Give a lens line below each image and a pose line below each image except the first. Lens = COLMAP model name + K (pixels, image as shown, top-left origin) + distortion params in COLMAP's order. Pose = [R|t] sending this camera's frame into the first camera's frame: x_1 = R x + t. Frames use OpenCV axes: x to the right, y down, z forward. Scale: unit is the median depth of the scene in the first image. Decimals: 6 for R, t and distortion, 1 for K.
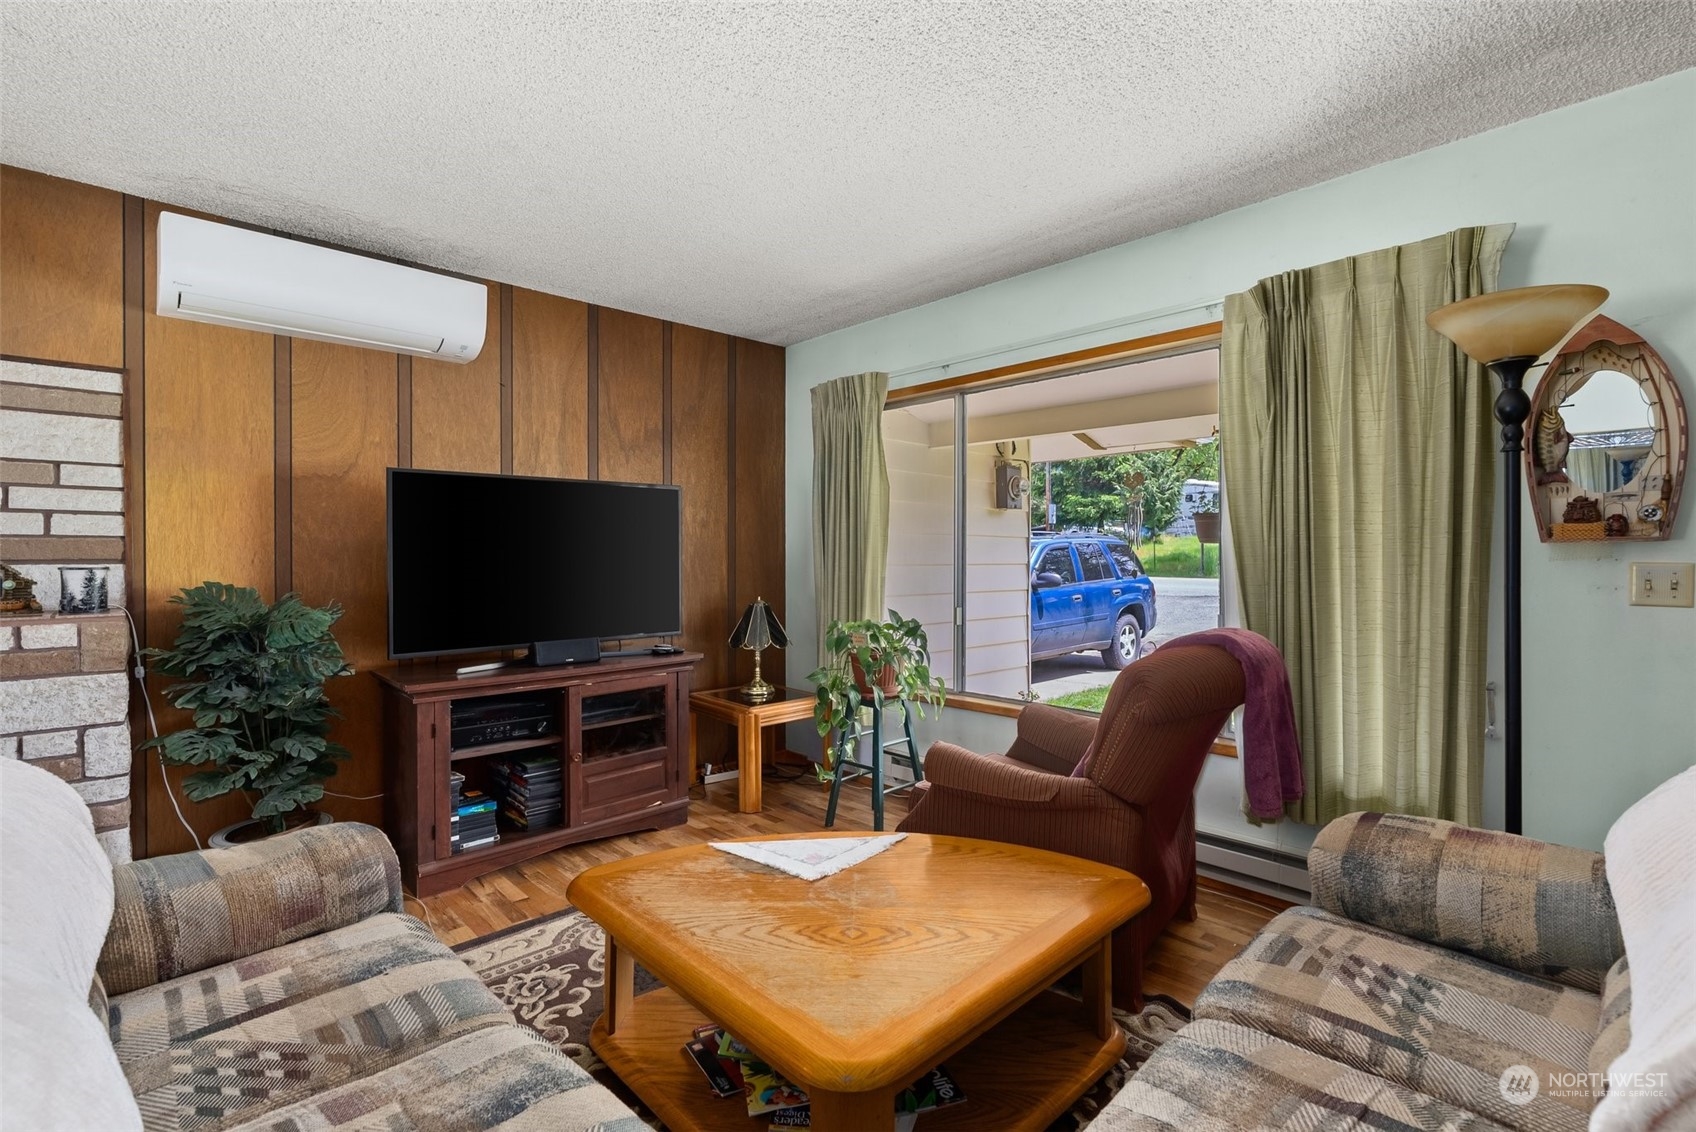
lens RADIAL K [[764.6, 0, 846.8], [0, 764.6, 549.4], [0, 0, 1]] dist [-0.010010, 0.000110]
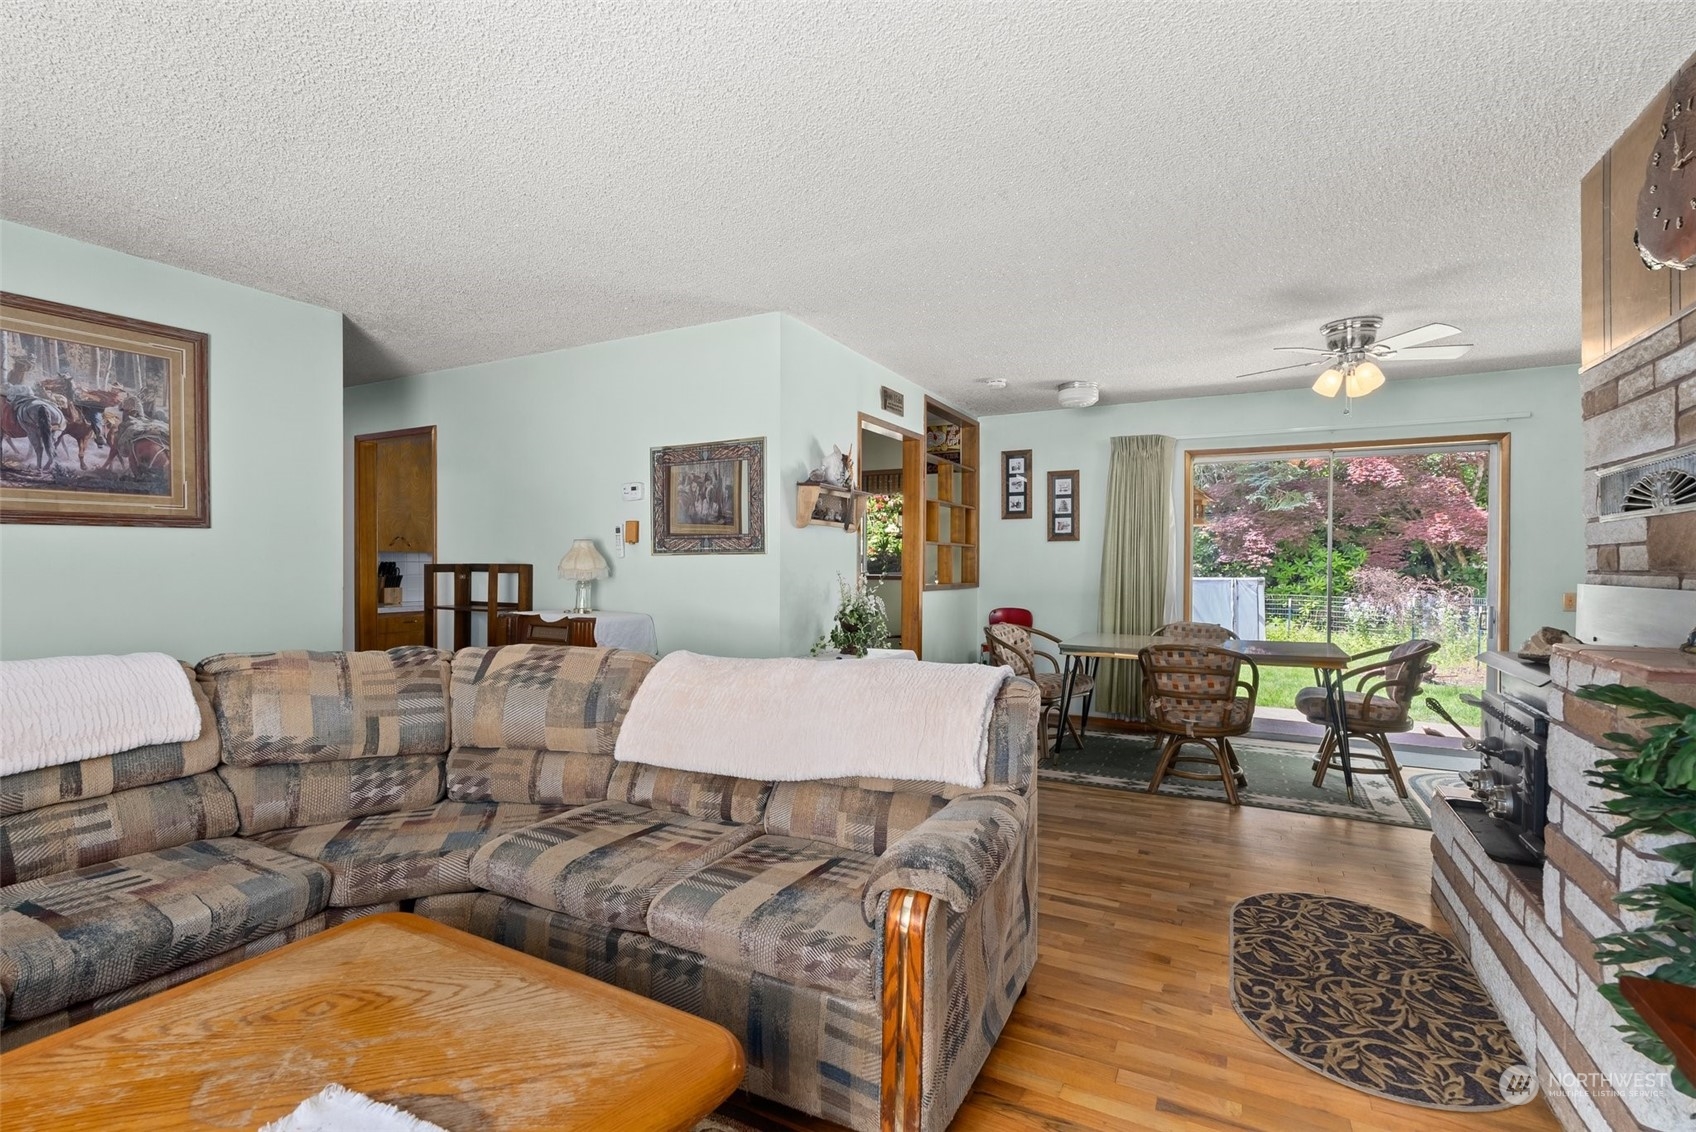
lens RADIAL K [[769.1, 0, 844.8], [0, 769.1, 553.7], [0, 0, 1]] dist [-0.007788, 0.000475]
pose [[-0.950975, -0.005970, -0.309210, -0.235595], [0.001177, 0.999737, -0.022922, 0.011906], [0.309266, -0.022162, -0.950717, 1.676951]]
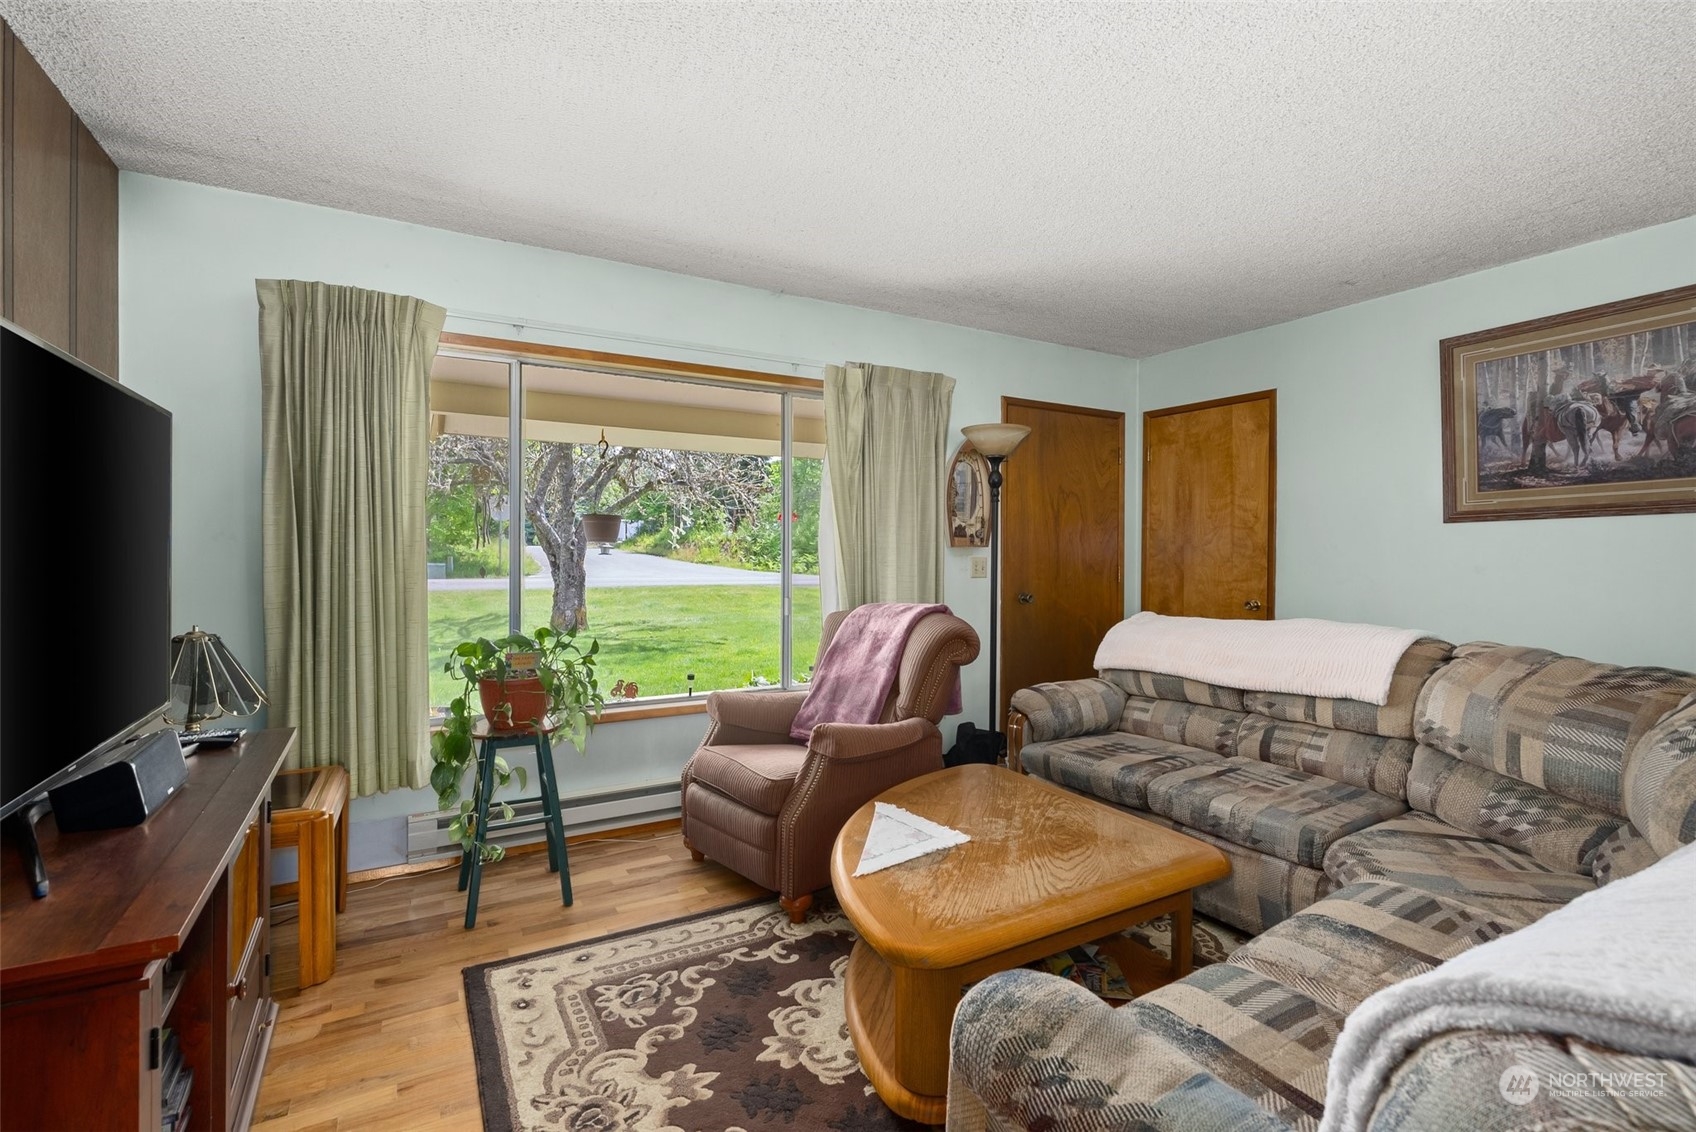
lens RADIAL K [[769.1, 0, 844.8], [0, 769.1, 553.7], [0, 0, 1]] dist [-0.007788, 0.000475]
pose [[0.246997, 0.000630, 0.969016, -1.158540], [-0.010492, 0.999943, 0.002024, 0.008233], [-0.968960, -0.010667, 0.246989, 0.872839]]
